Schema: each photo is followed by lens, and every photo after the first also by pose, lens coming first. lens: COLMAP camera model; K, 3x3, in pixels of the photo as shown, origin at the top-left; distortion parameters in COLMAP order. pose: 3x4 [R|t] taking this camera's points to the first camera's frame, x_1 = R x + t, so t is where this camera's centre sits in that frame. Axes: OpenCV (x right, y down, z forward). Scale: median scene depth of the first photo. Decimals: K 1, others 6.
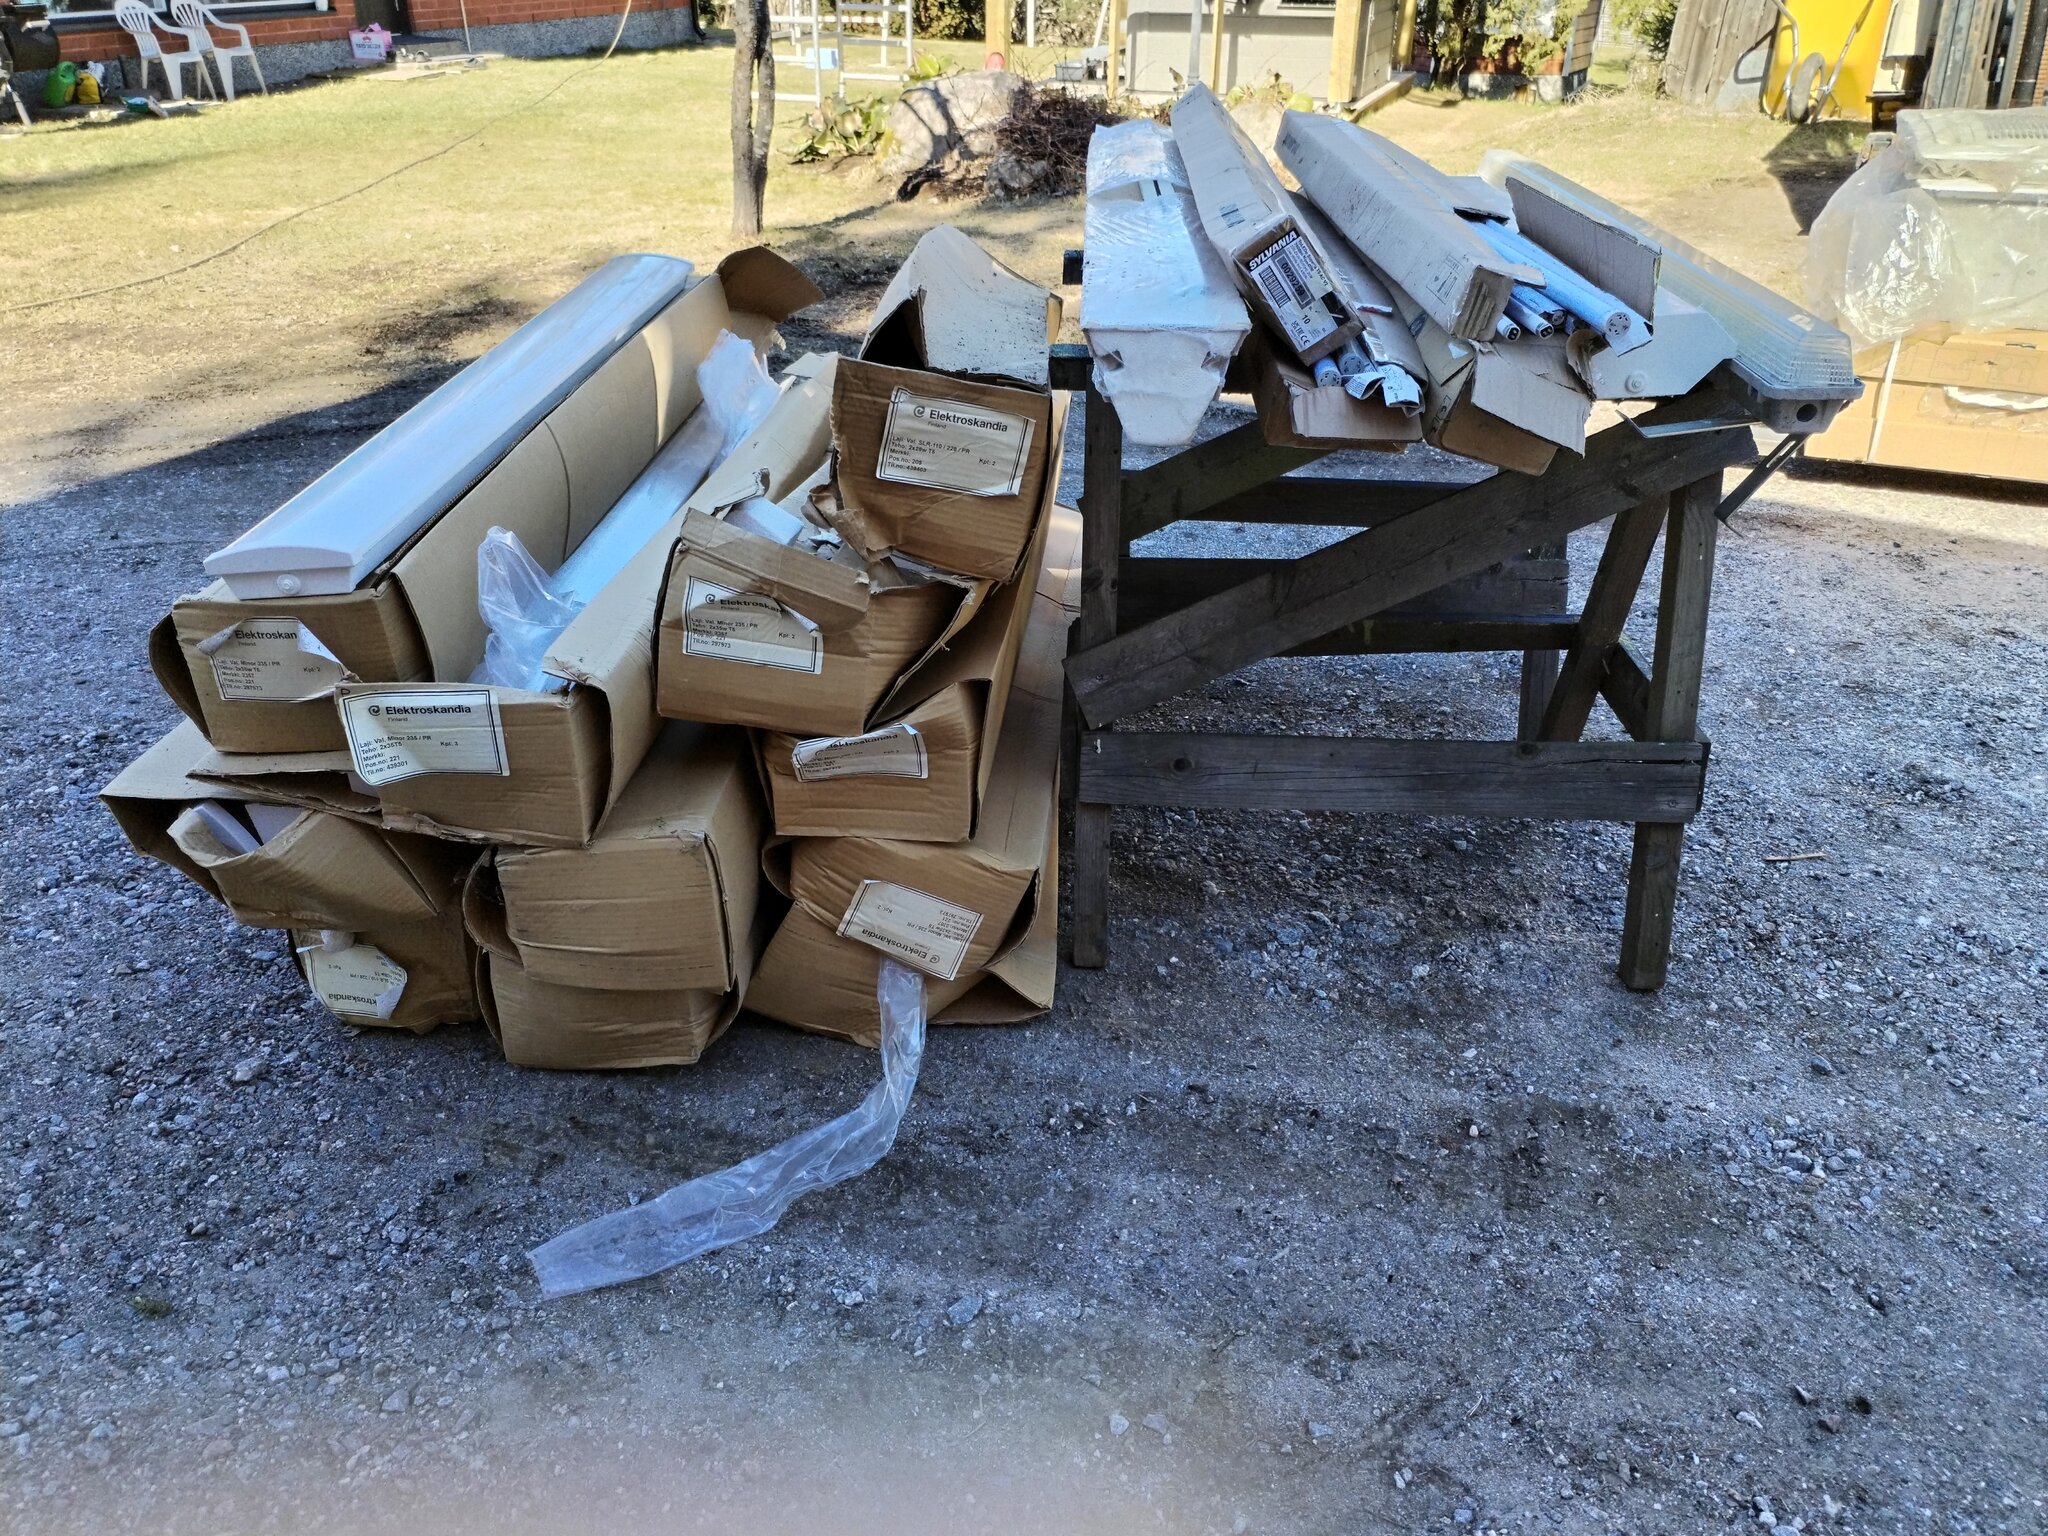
lens RADIAL K [[1530.3, 0, 1012.0], [0, 1530.3, 768.8], [0, 0, 1]] dist [-0.001008, 0.009021]
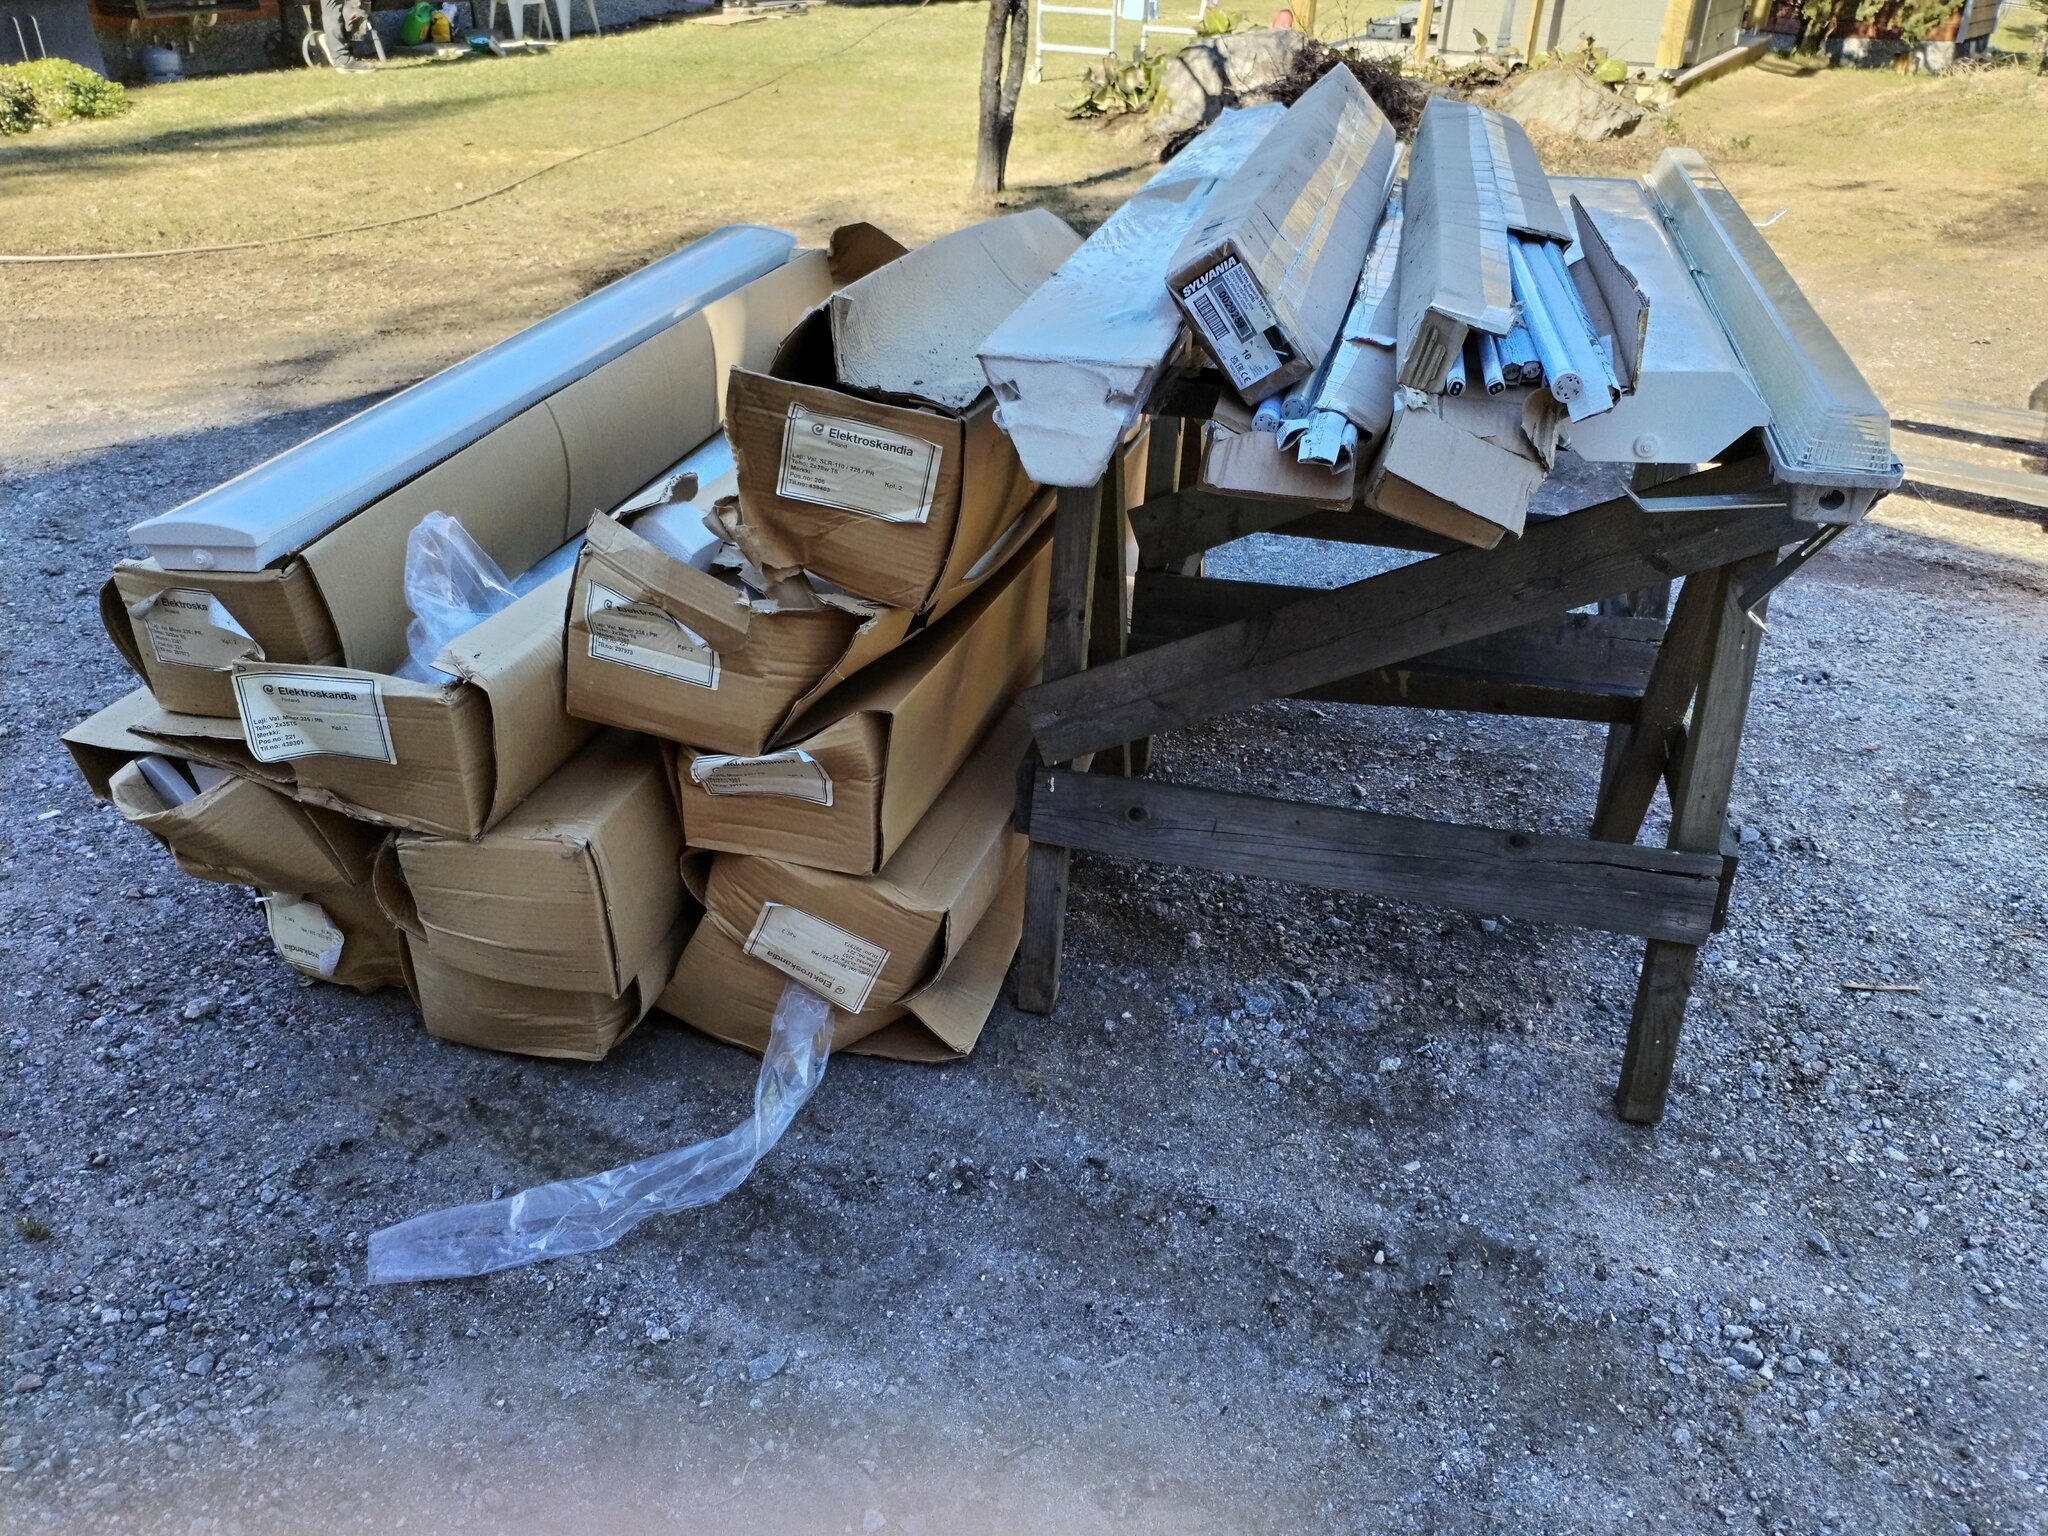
lens RADIAL K [[1528.8, 0, 991.0], [0, 1528.8, 773.0], [0, 0, 1]] dist [-0.006597, 0.013229]
pose [[0.978507, 0.106709, -0.176458, 0.153760], [-0.101366, 0.994083, 0.039049, -0.045660], [0.179581, -0.020323, 0.983533, 0.054632]]
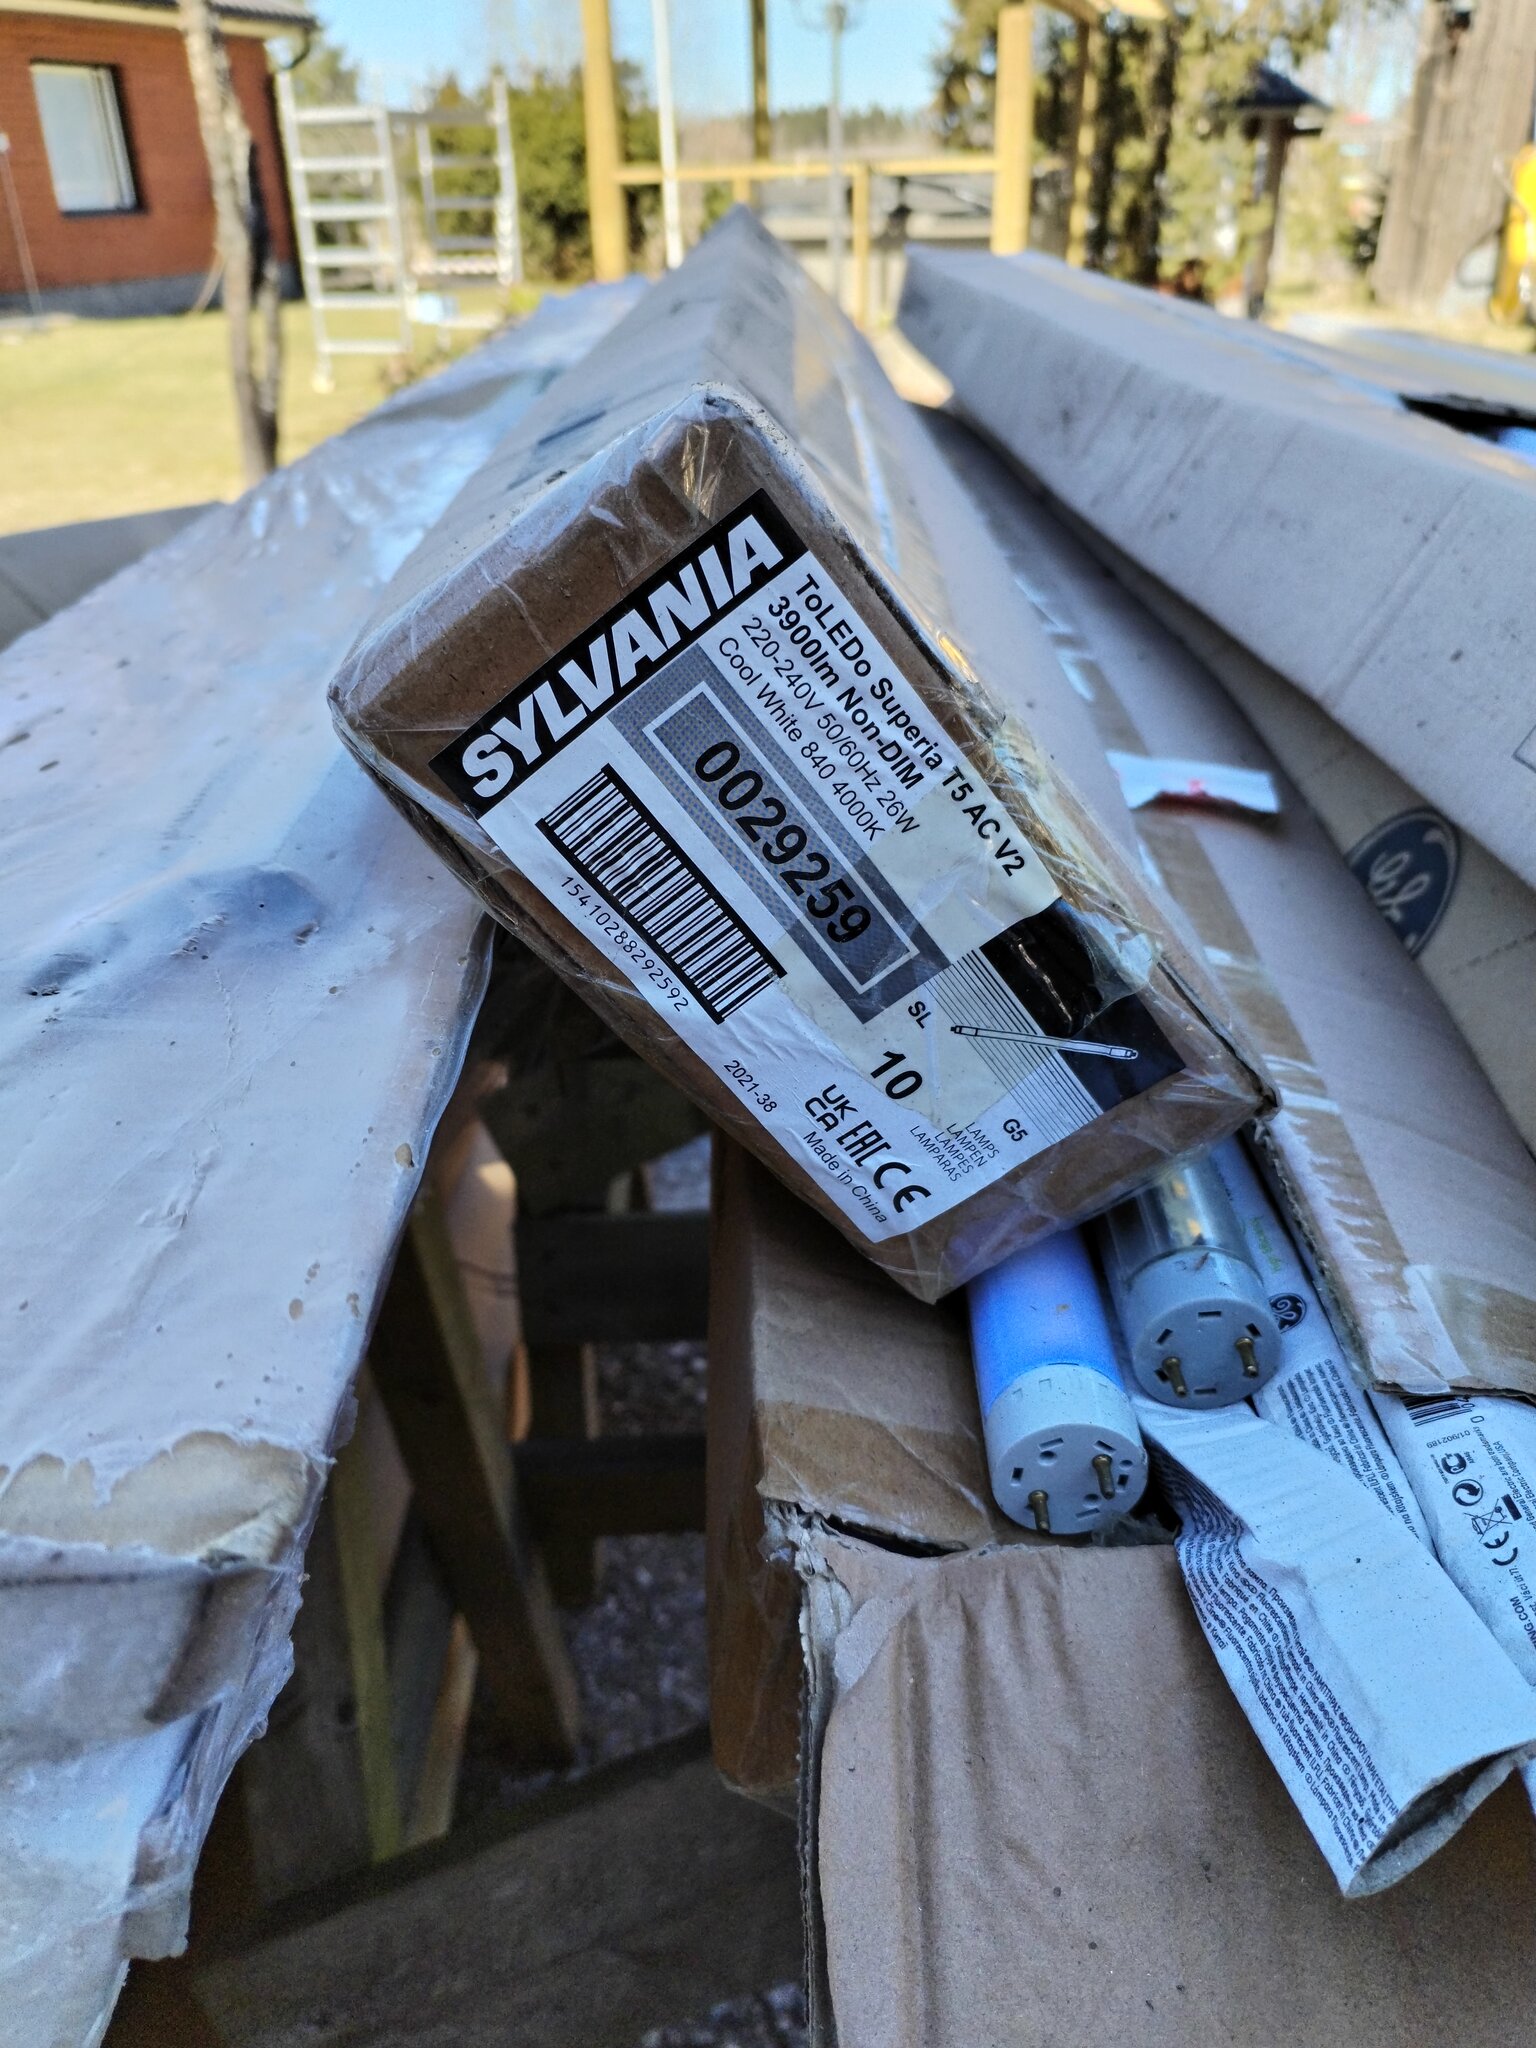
lens RADIAL K [[1643.0, 0, 764.8], [0, 1643.0, 1041.8], [0, 0, 1]] dist [-0.011630, -0.003495]
pose [[0.997828, -0.050906, 0.041817, 0.115077], [0.051285, 0.998652, -0.008027, -0.198269], [-0.041352, 0.010154, 0.999093, 0.558048]]
